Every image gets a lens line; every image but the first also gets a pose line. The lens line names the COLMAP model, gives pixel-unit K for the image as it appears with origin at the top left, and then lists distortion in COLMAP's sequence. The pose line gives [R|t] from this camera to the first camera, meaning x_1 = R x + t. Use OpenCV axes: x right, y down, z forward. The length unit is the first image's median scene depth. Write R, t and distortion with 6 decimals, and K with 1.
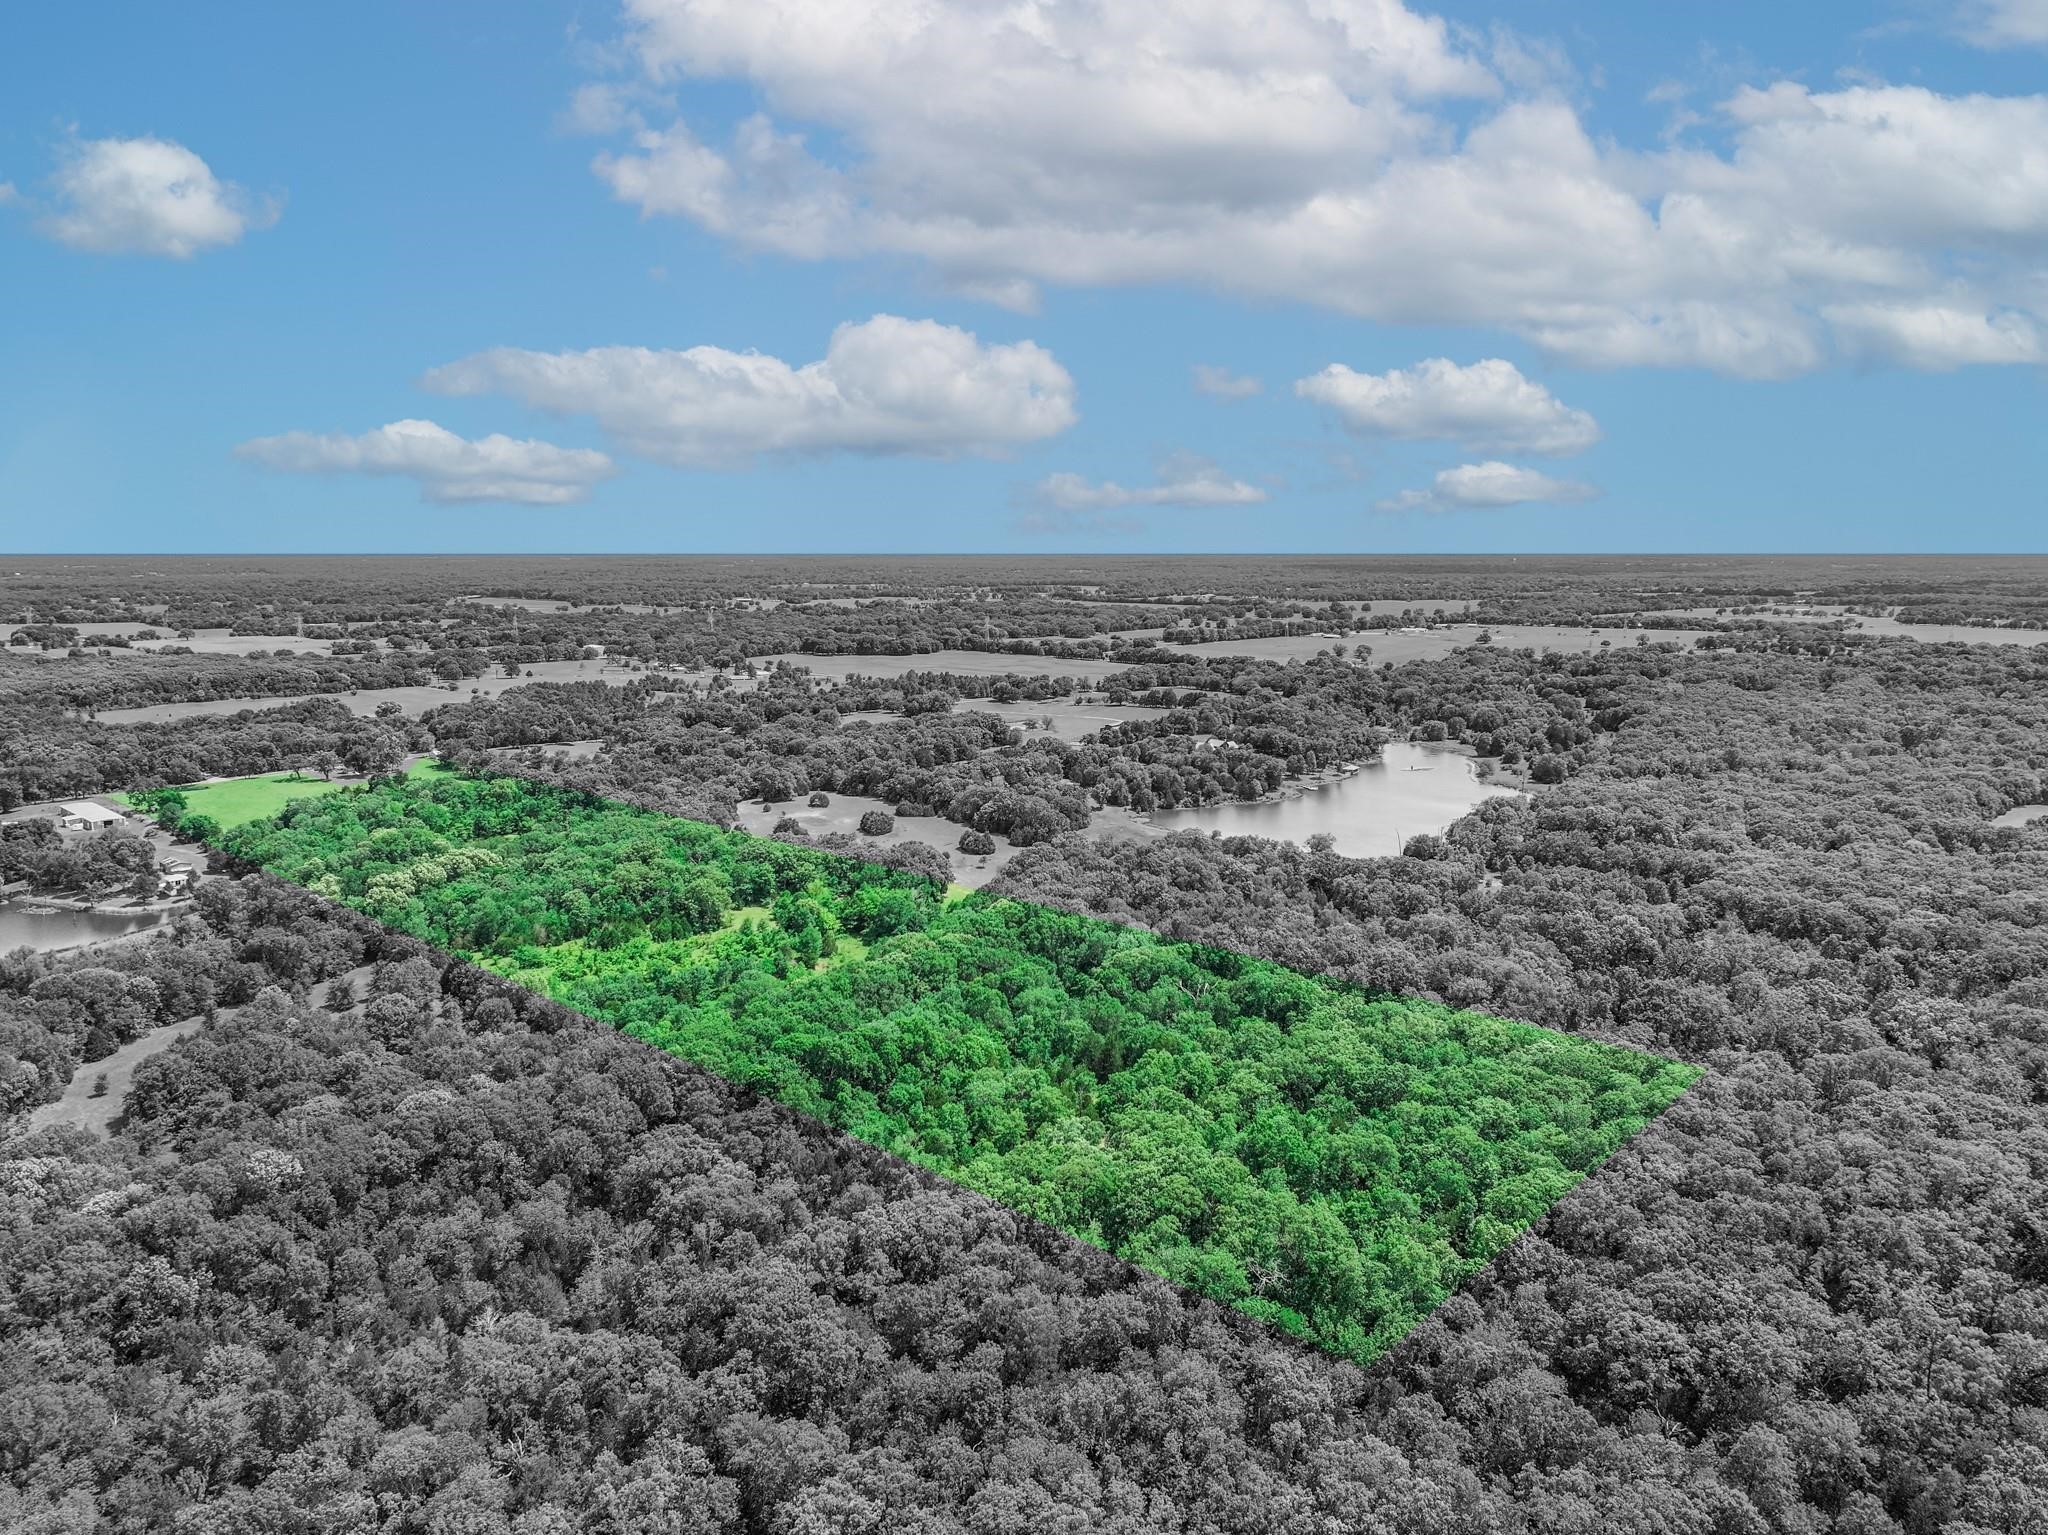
lens RADIAL K [[1457.0, 0, 1025.9], [0, 1457.0, 767.1], [0, 0, 1]] dist [0.011319, 0.009403]
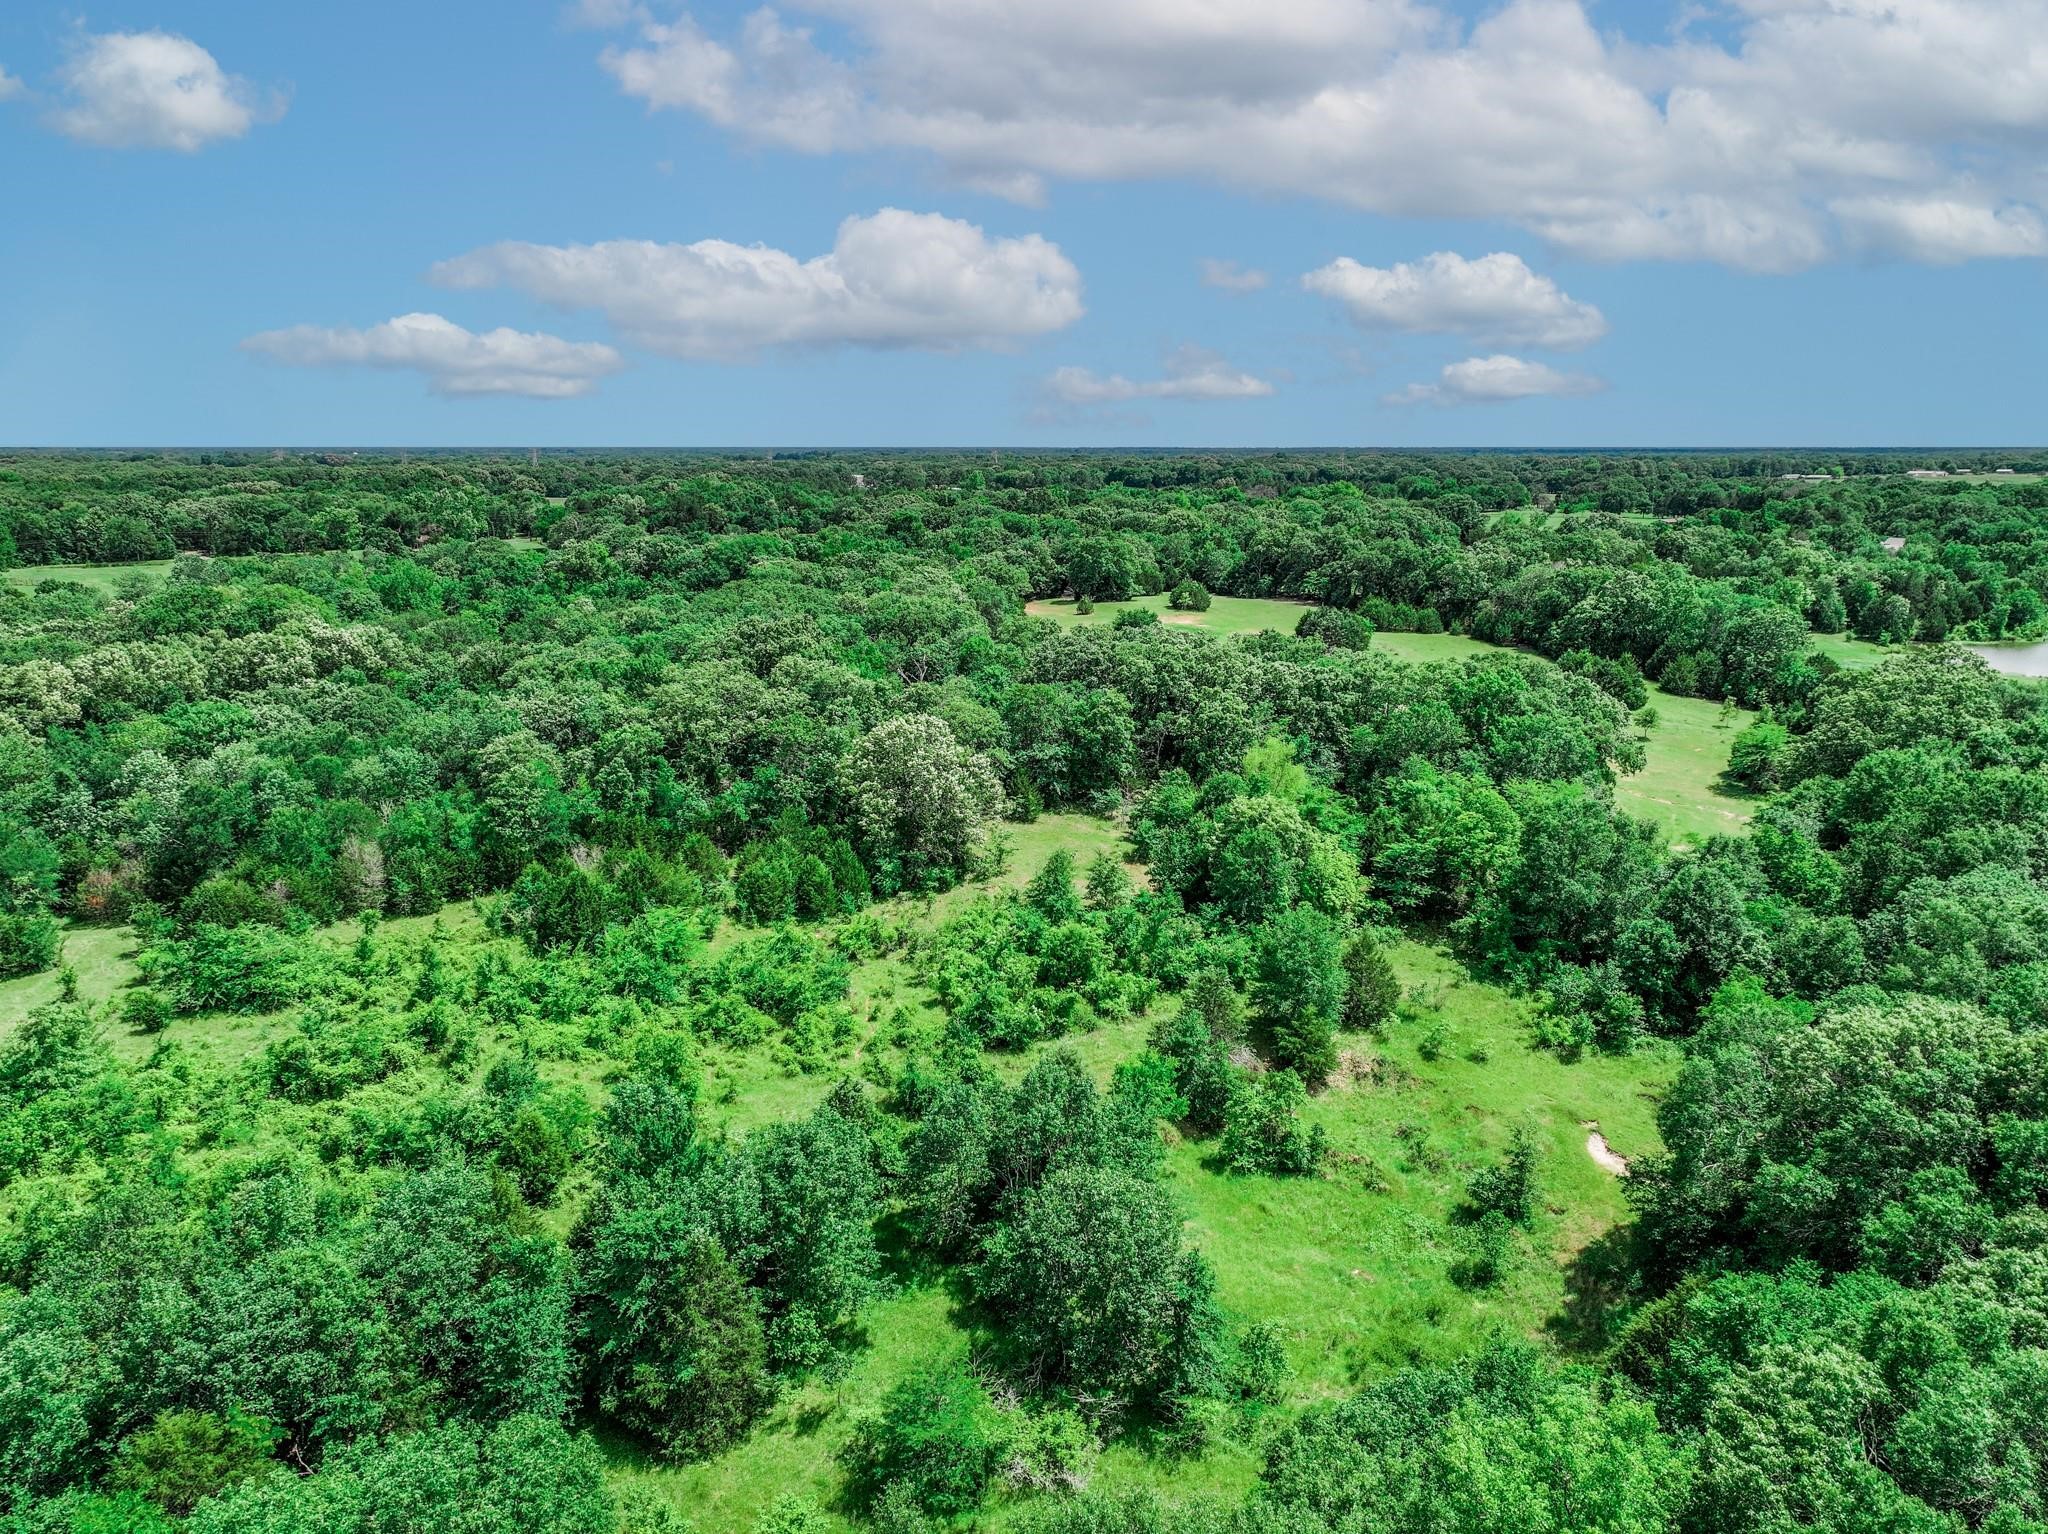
lens RADIAL K [[1457.0, 0, 1023.0], [0, 1457.0, 768.2], [0, 0, 1]] dist [0.011319, 0.009403]
pose [[0.980823, 0.043228, -0.190044, -0.140736], [-0.030223, 0.997032, 0.070806, 0.065318], [0.192541, -0.063704, 0.979219, 0.704420]]
